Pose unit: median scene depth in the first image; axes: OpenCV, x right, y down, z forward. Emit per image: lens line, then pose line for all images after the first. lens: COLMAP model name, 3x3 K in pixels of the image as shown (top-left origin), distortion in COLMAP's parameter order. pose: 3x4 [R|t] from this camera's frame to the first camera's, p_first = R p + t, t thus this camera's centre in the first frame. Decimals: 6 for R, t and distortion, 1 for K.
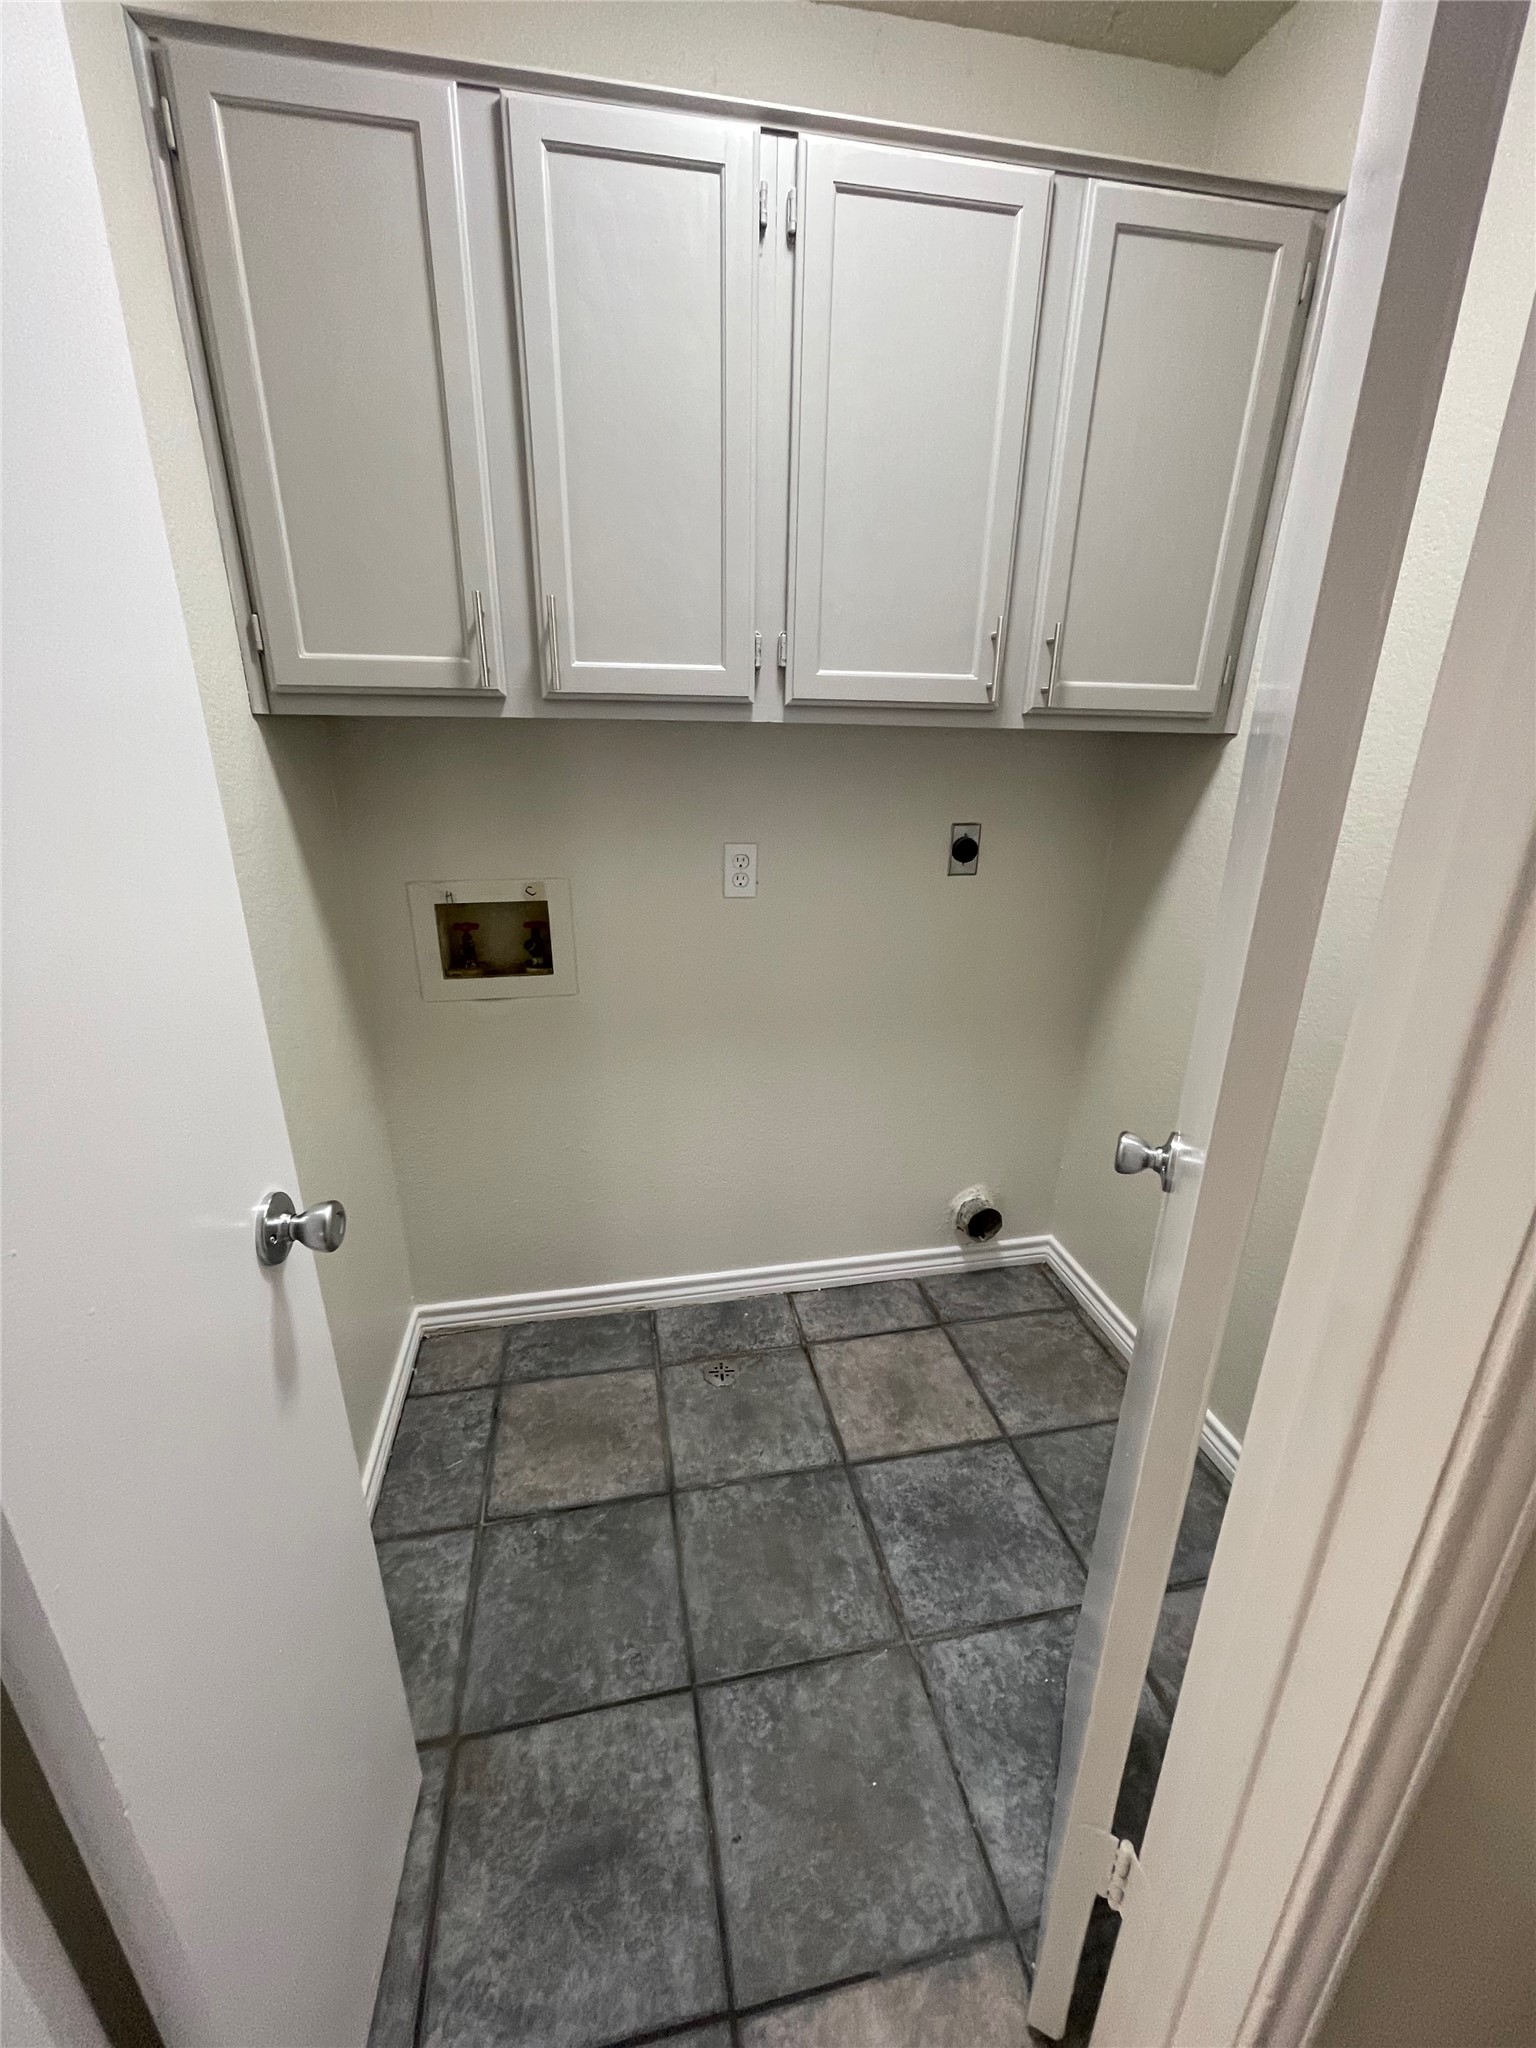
lens RADIAL K [[833.5, 0, 765.8], [0, 833.5, 1020.0], [0, 0, 1]] dist [-0.002241, 0.000078]
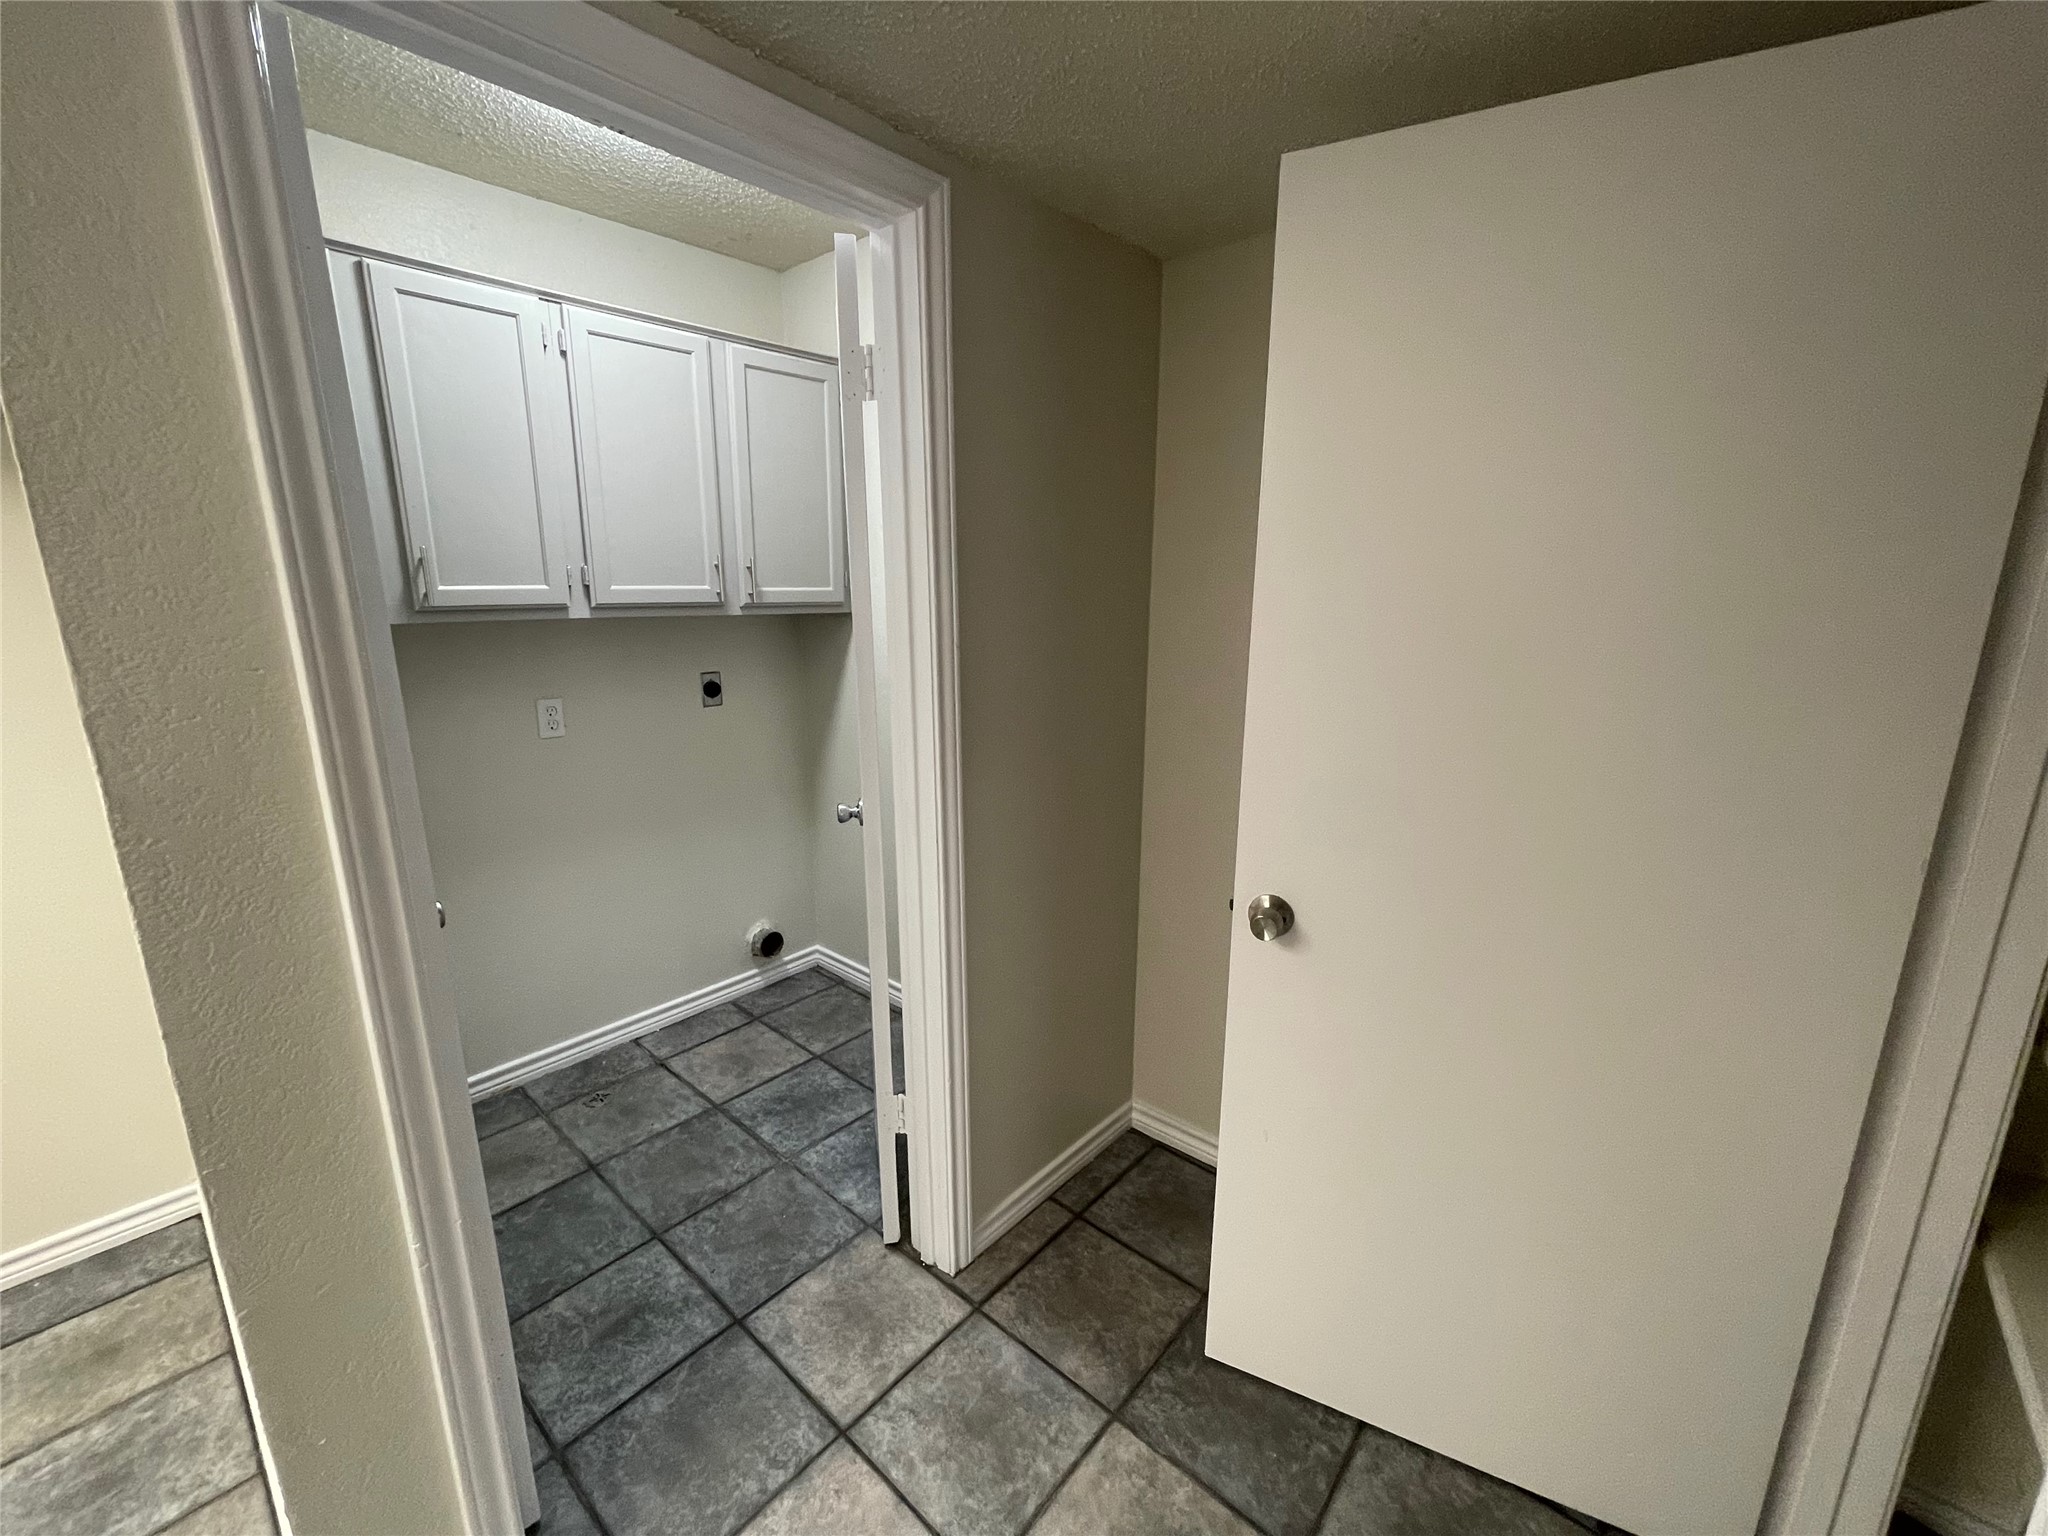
lens RADIAL K [[833.5, 0, 1024.0], [0, 833.5, 768.0], [0, 0, 1]] dist [-0.002241, 0.000078]
pose [[0.792547, -0.144909, 0.592343, -0.283802], [0.210249, 0.976730, -0.042366, 0.146176], [-0.572420, 0.158116, 0.804571, -0.639606]]
